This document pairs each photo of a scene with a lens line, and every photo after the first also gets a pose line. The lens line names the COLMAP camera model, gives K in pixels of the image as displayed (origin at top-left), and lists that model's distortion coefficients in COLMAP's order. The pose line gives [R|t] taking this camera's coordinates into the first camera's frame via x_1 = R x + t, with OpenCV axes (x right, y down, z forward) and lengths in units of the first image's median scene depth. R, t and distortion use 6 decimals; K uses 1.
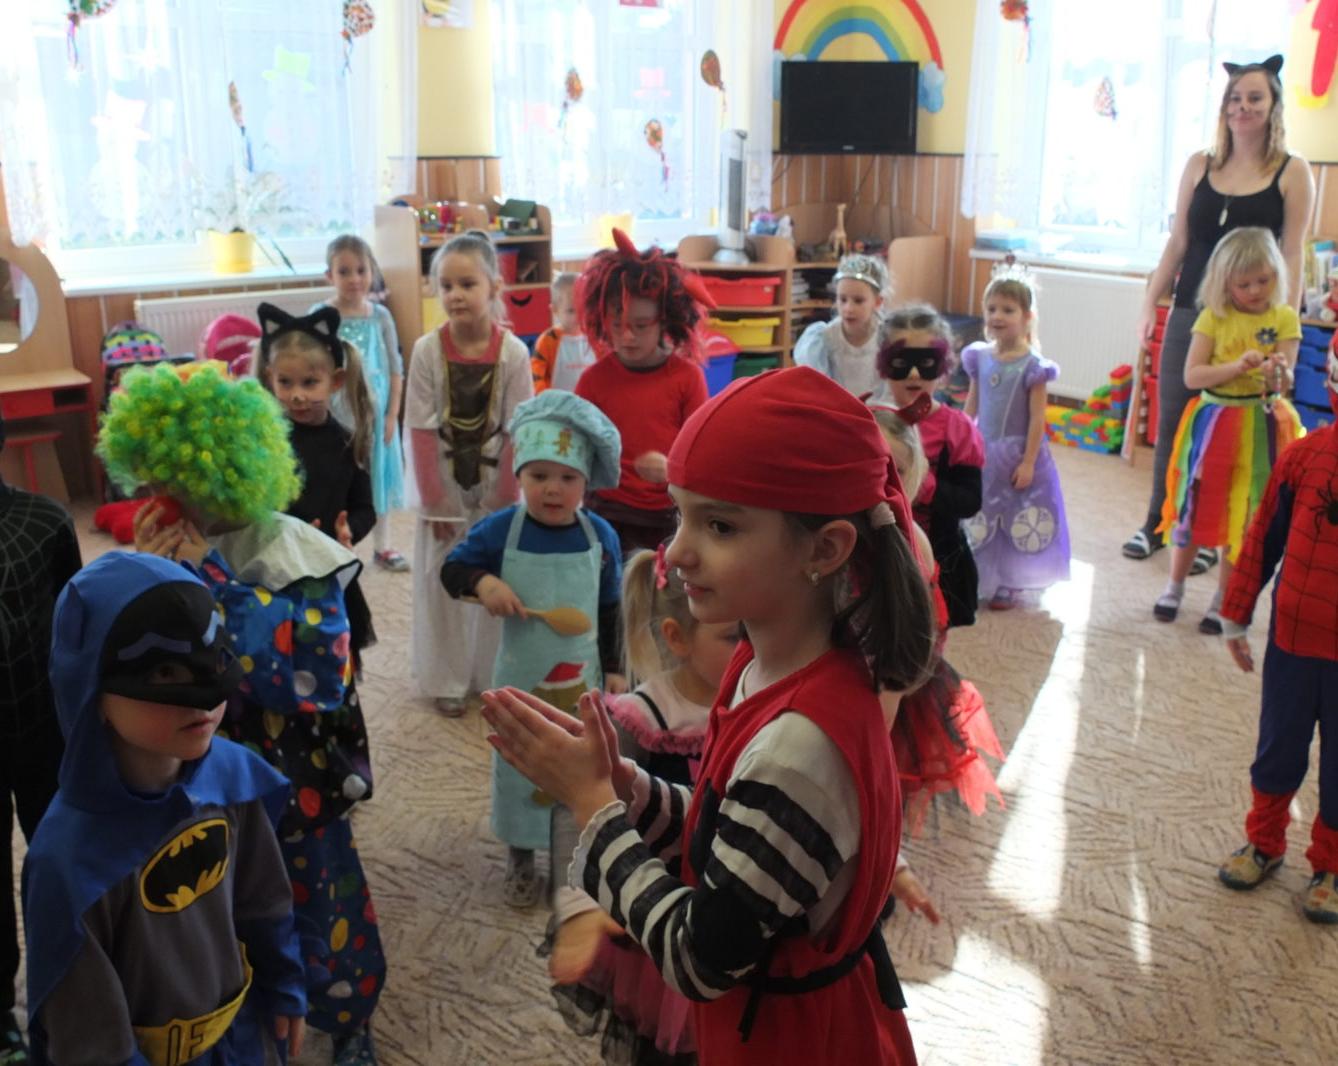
lens RADIAL K [[1255.4, 0, 665.6], [0, 1255.4, 534.9], [0, 0, 1]] dist [-0.038965, 0.000000]
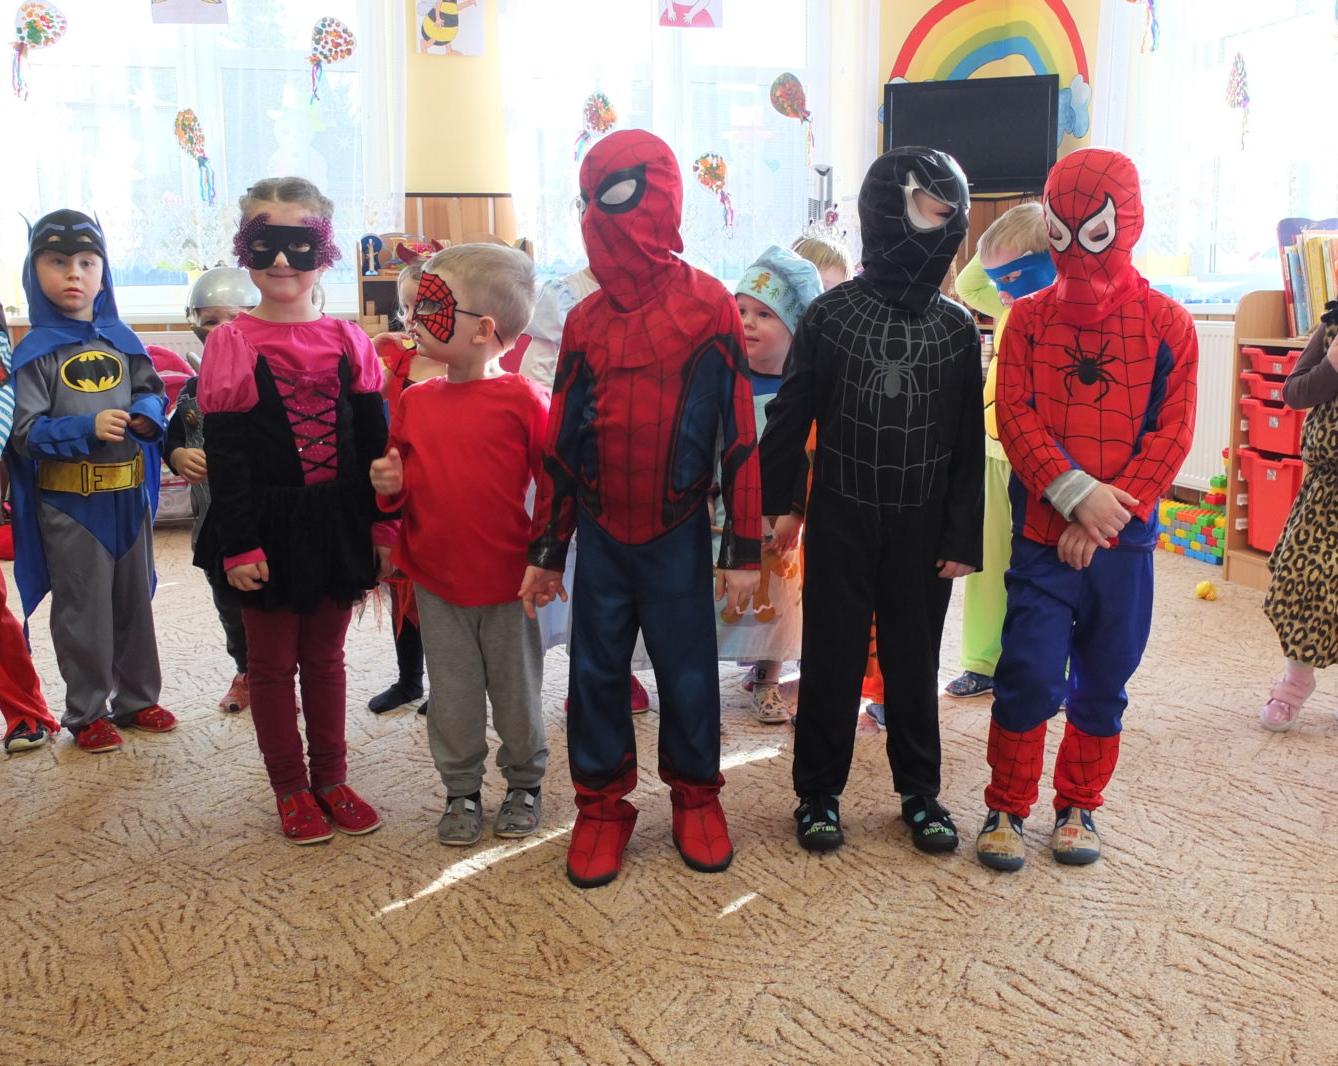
lens RADIAL K [[1346.3, 0, 694.1], [0, 1346.3, 503.4], [0, 0, 1]] dist [-0.031519, 0.000000]
pose [[0.931021, 0.043848, -0.362323, 0.340783], [-0.099913, 0.985453, -0.137478, 0.031548], [0.351024, 0.164196, 0.921858, 0.200093]]
